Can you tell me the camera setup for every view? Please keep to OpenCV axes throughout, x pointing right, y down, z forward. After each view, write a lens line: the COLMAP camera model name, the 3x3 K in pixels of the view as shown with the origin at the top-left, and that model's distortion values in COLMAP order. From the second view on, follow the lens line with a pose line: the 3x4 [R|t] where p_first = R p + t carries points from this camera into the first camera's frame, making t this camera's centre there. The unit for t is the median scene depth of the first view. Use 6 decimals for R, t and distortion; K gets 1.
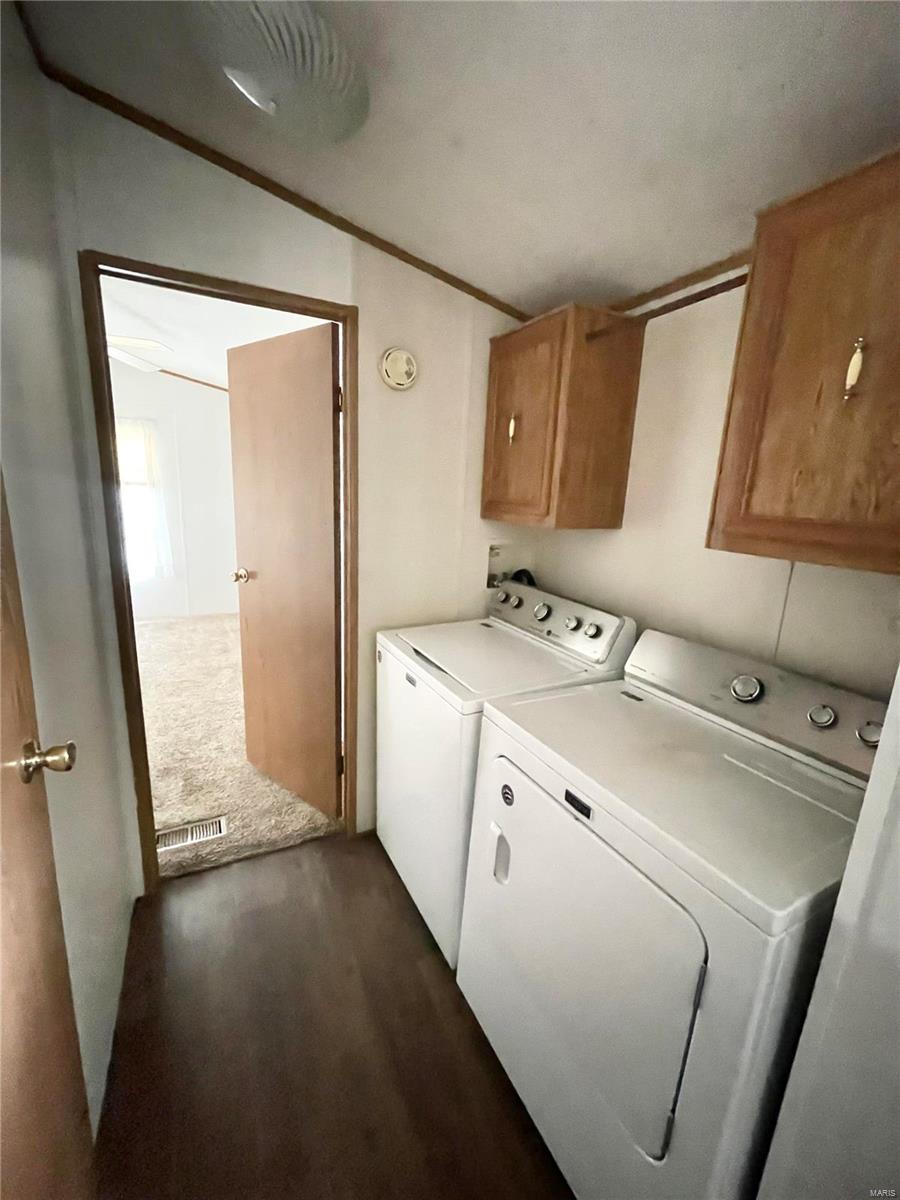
lens RADIAL K [[484.7, 0, 450.2], [0, 484.7, 602.0], [0, 0, 1]] dist [-0.003872, 0.001661]
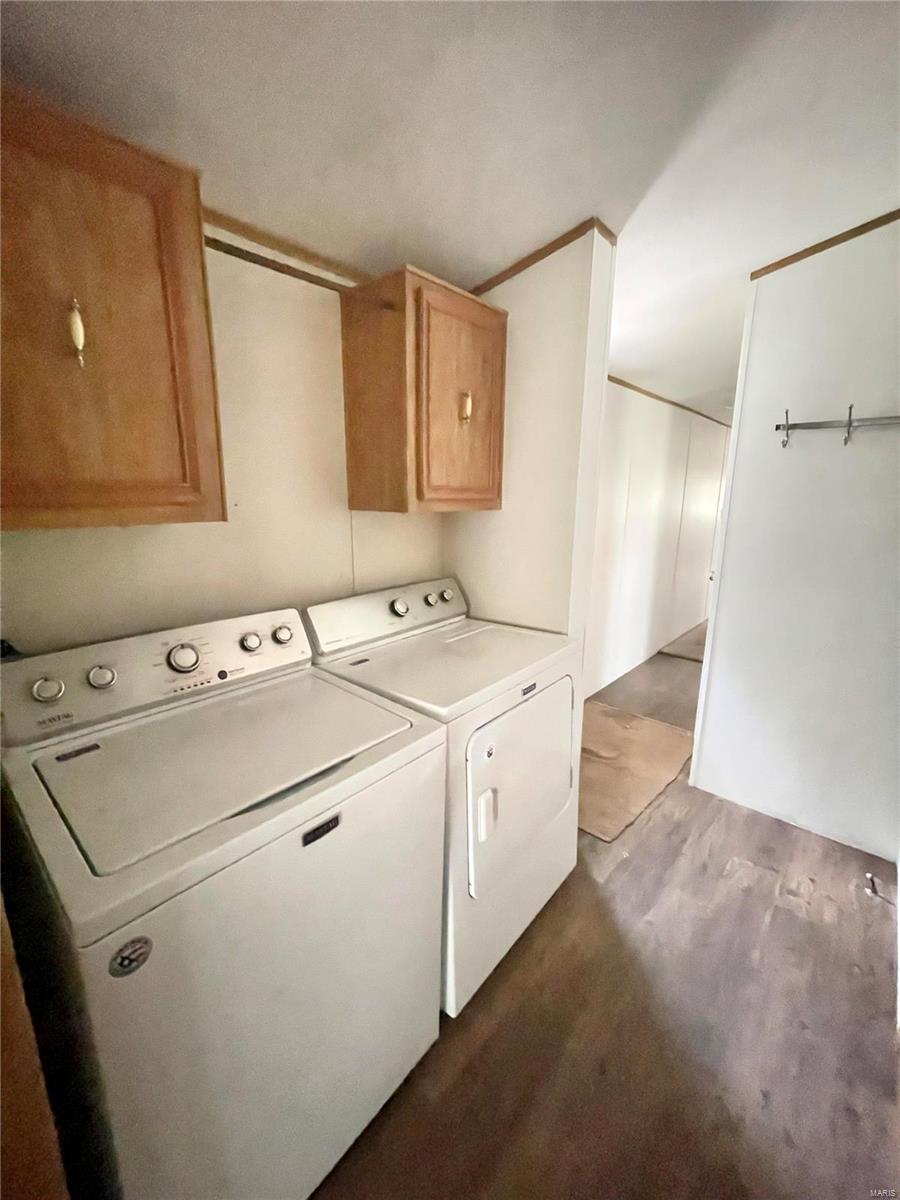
lens RADIAL K [[484.7, 0, 451.7], [0, 484.7, 595.4], [0, 0, 1]] dist [-0.003872, 0.001661]
pose [[-0.367030, -0.241271, 0.898375, -0.823089], [0.185103, 0.927520, 0.324722, -0.331120], [-0.911606, 0.285474, -0.295767, 1.447031]]
